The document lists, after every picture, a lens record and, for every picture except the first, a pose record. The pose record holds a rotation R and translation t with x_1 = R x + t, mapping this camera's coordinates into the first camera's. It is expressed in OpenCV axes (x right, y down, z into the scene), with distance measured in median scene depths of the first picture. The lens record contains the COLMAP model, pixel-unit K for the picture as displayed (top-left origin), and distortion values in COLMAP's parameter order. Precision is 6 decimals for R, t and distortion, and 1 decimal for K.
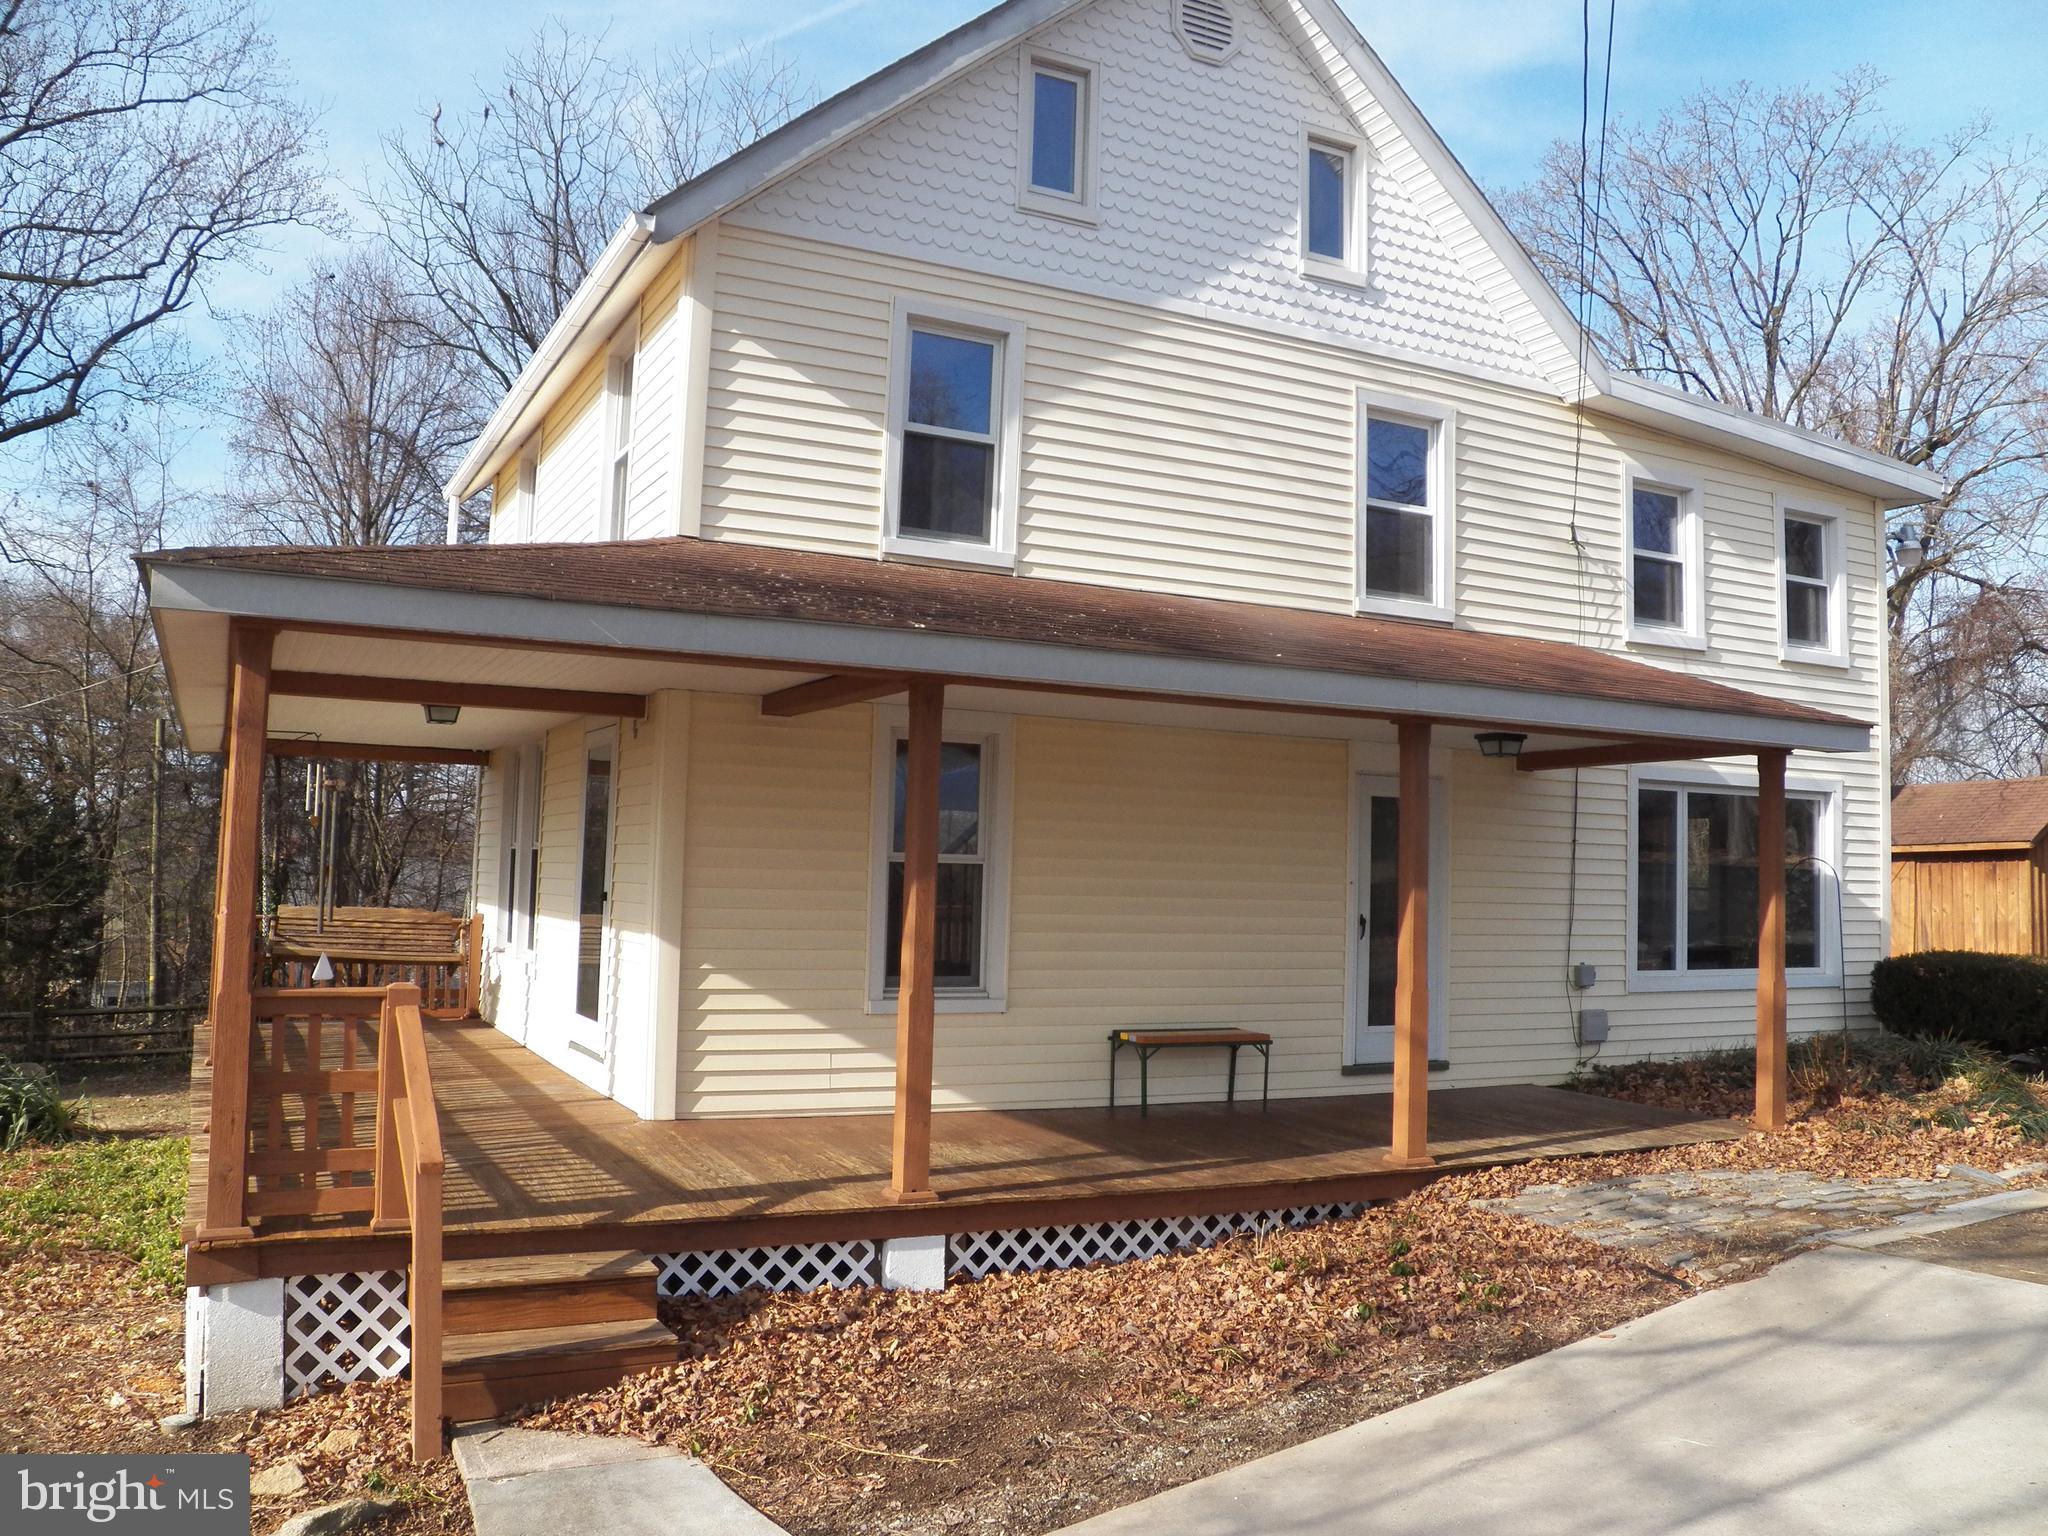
lens RADIAL K [[1653.9, 0, 1024.0], [0, 1653.9, 768.0], [0, 0, 1]] dist [-0.143123, 0.106911]
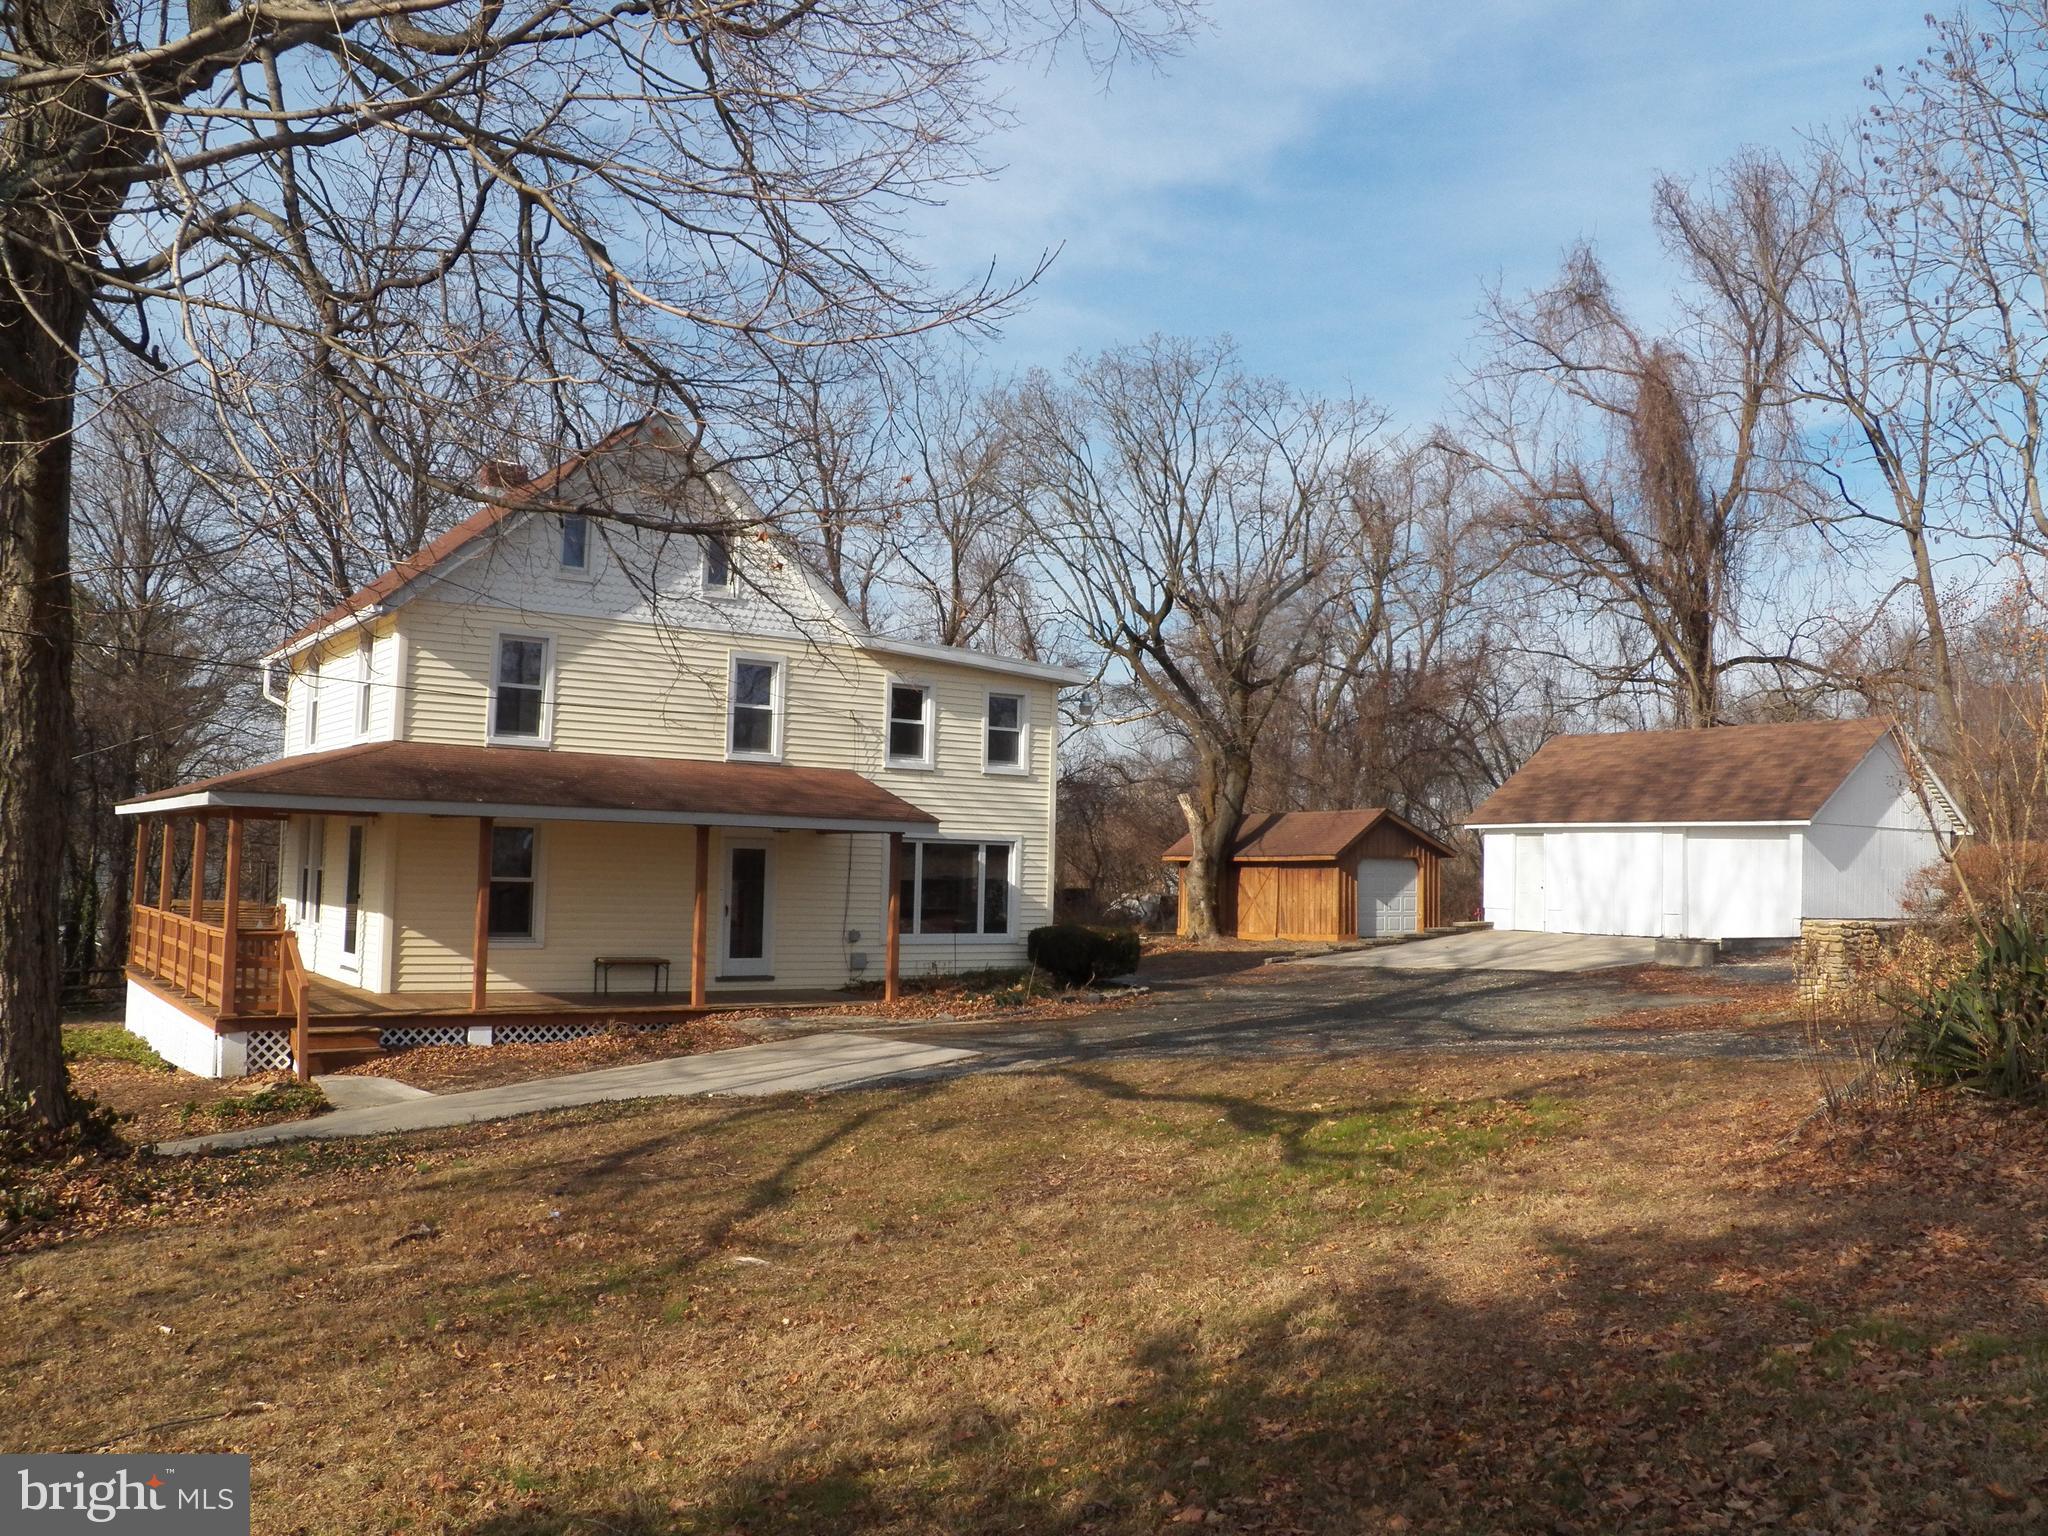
lens RADIAL K [[1653.9, 0, 1024.0], [0, 1653.9, 768.0], [0, 0, 1]] dist [-0.143123, 0.106911]
pose [[0.989124, 0.007102, 0.146916, 0.278598], [-0.008355, 0.999934, 0.007915, -0.108184], [-0.146850, -0.009057, 0.989117, -1.161439]]
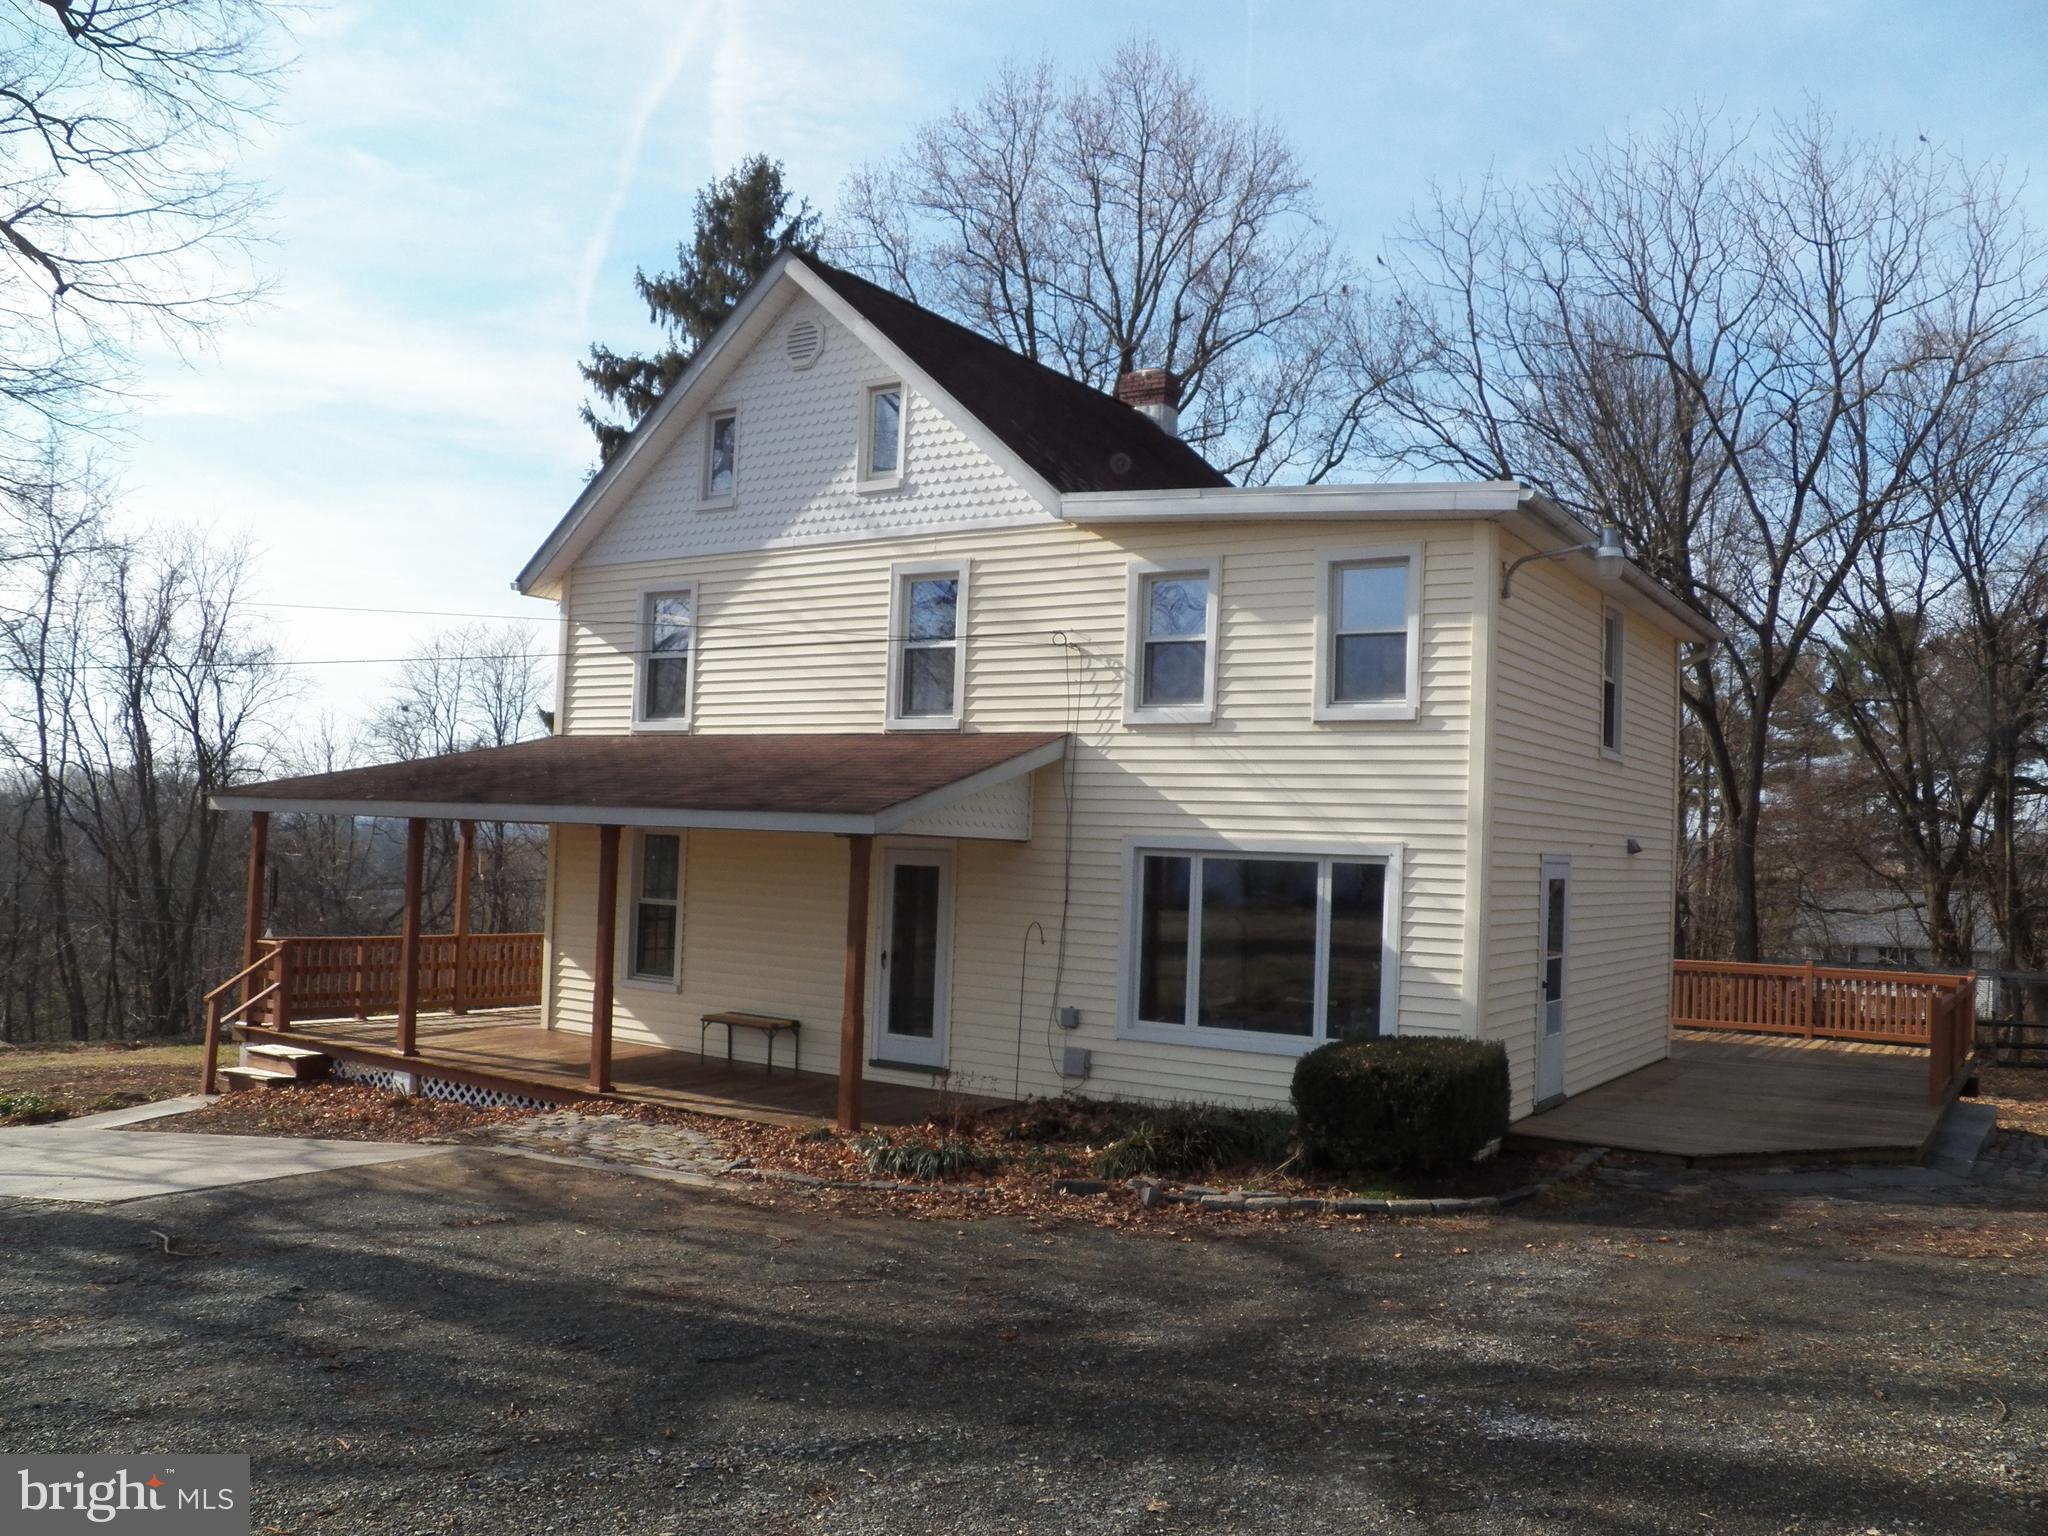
lens RADIAL K [[1653.9, 0, 1024.0], [0, 1653.9, 768.0], [0, 0, 1]] dist [-0.143123, 0.106911]
pose [[0.502036, -0.048238, -0.863501, 1.505289], [0.031922, 0.998796, -0.037237, -0.008833], [0.864258, -0.008871, 0.502971, 0.419053]]
